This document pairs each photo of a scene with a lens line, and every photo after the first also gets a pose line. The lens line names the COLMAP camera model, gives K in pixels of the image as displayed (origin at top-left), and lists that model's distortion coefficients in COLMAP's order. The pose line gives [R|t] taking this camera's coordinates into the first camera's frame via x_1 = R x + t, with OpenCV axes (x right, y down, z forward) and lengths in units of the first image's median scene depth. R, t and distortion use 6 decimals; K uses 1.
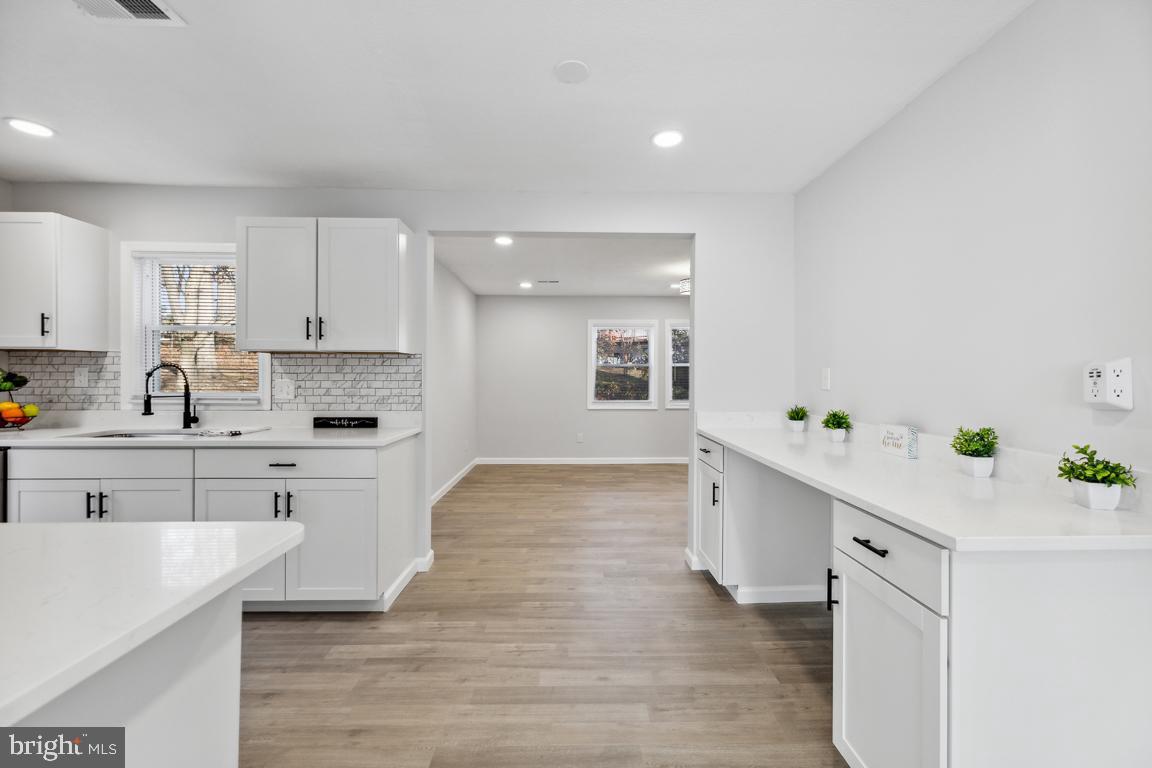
lens RADIAL K [[487.7, 0, 583.3], [0, 487.7, 375.7], [0, 0, 1]] dist [0.002669, -0.000044]
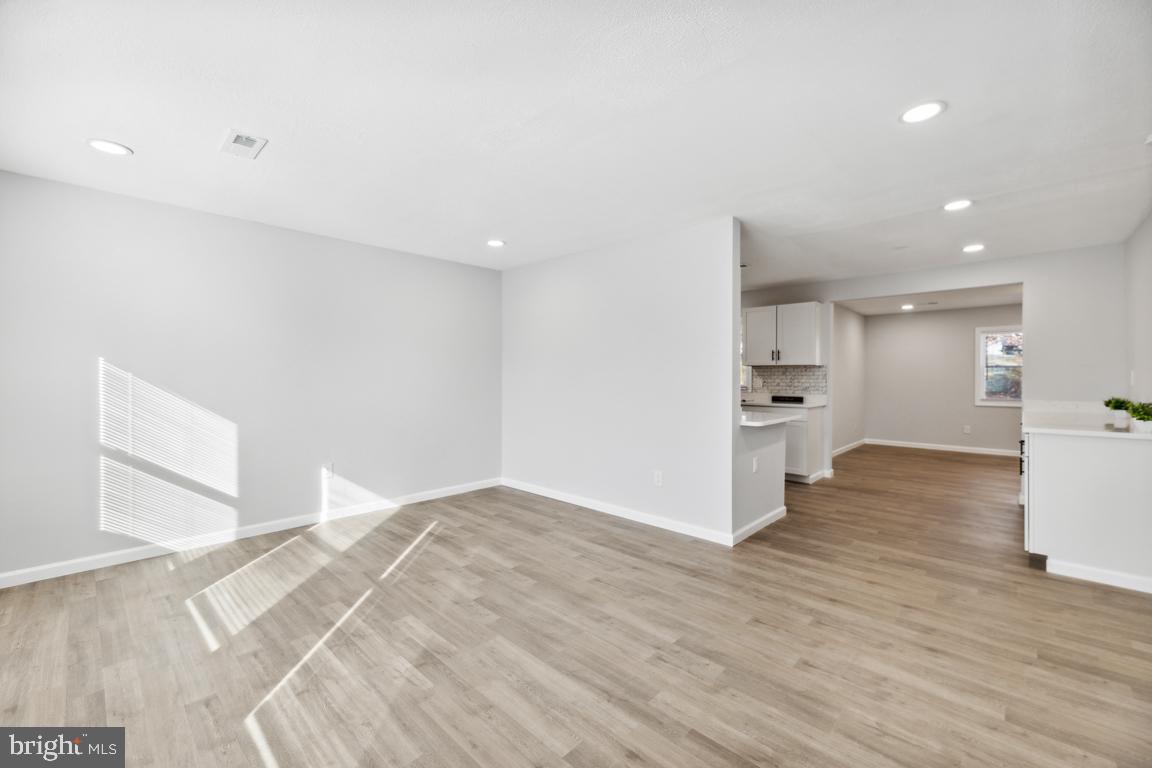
lens RADIAL K [[487.7, 0, 576.6], [0, 487.7, 377.5], [0, 0, 1]] dist [0.002669, -0.000044]
pose [[0.717596, -0.003063, -0.696453, 0.313030], [0.003133, 0.999994, -0.001170, 0.003688], [0.696452, -0.001342, 0.717602, -1.105511]]
